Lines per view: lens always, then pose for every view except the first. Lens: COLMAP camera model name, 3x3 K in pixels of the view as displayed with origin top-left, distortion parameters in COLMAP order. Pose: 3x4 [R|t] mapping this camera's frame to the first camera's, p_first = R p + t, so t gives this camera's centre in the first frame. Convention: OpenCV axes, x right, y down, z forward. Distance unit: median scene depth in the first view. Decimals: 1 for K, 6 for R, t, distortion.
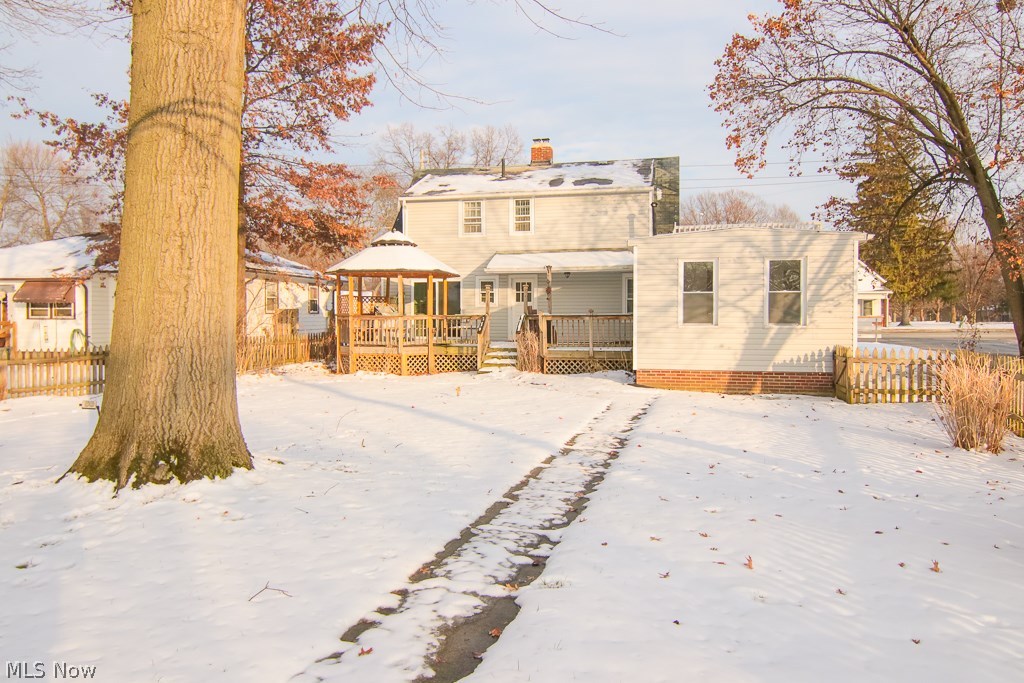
lens RADIAL K [[786.4, 0, 512.0], [0, 786.4, 341.5], [0, 0, 1]] dist [0.002669, -0.000571]
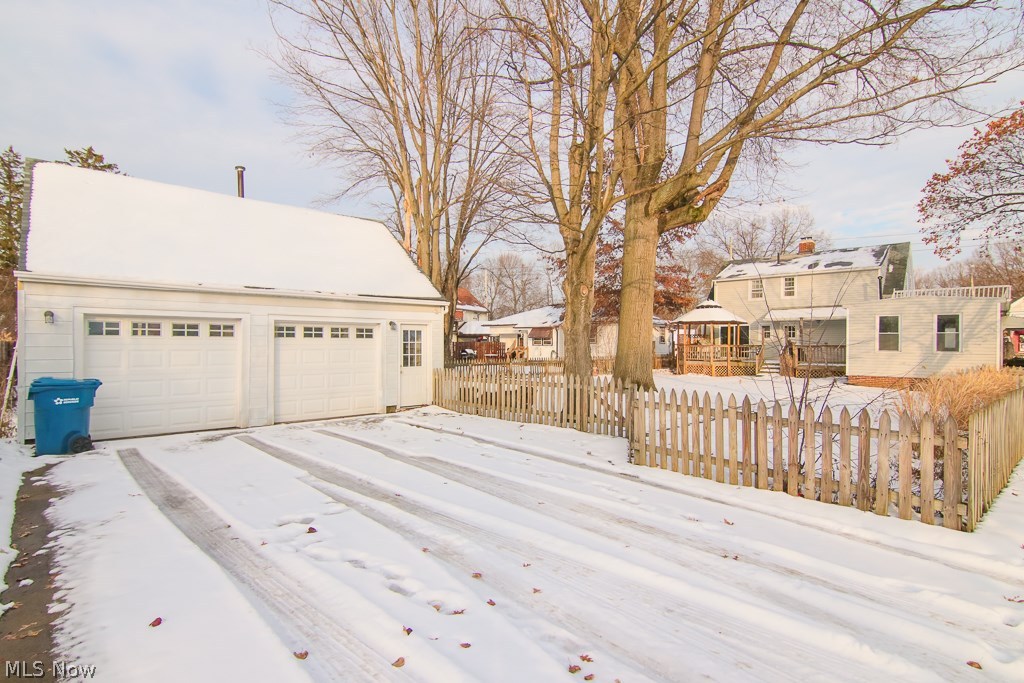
lens RADIAL K [[520.2, 0, 512.0], [0, 520.2, 341.5], [0, 0, 1]] dist [0.021624, 0.000196]
pose [[0.871667, 0.003563, -0.490085, 0.049413], [-0.022854, 0.999181, -0.033383, 0.010491], [0.489565, 0.040300, 0.871035, -0.299877]]
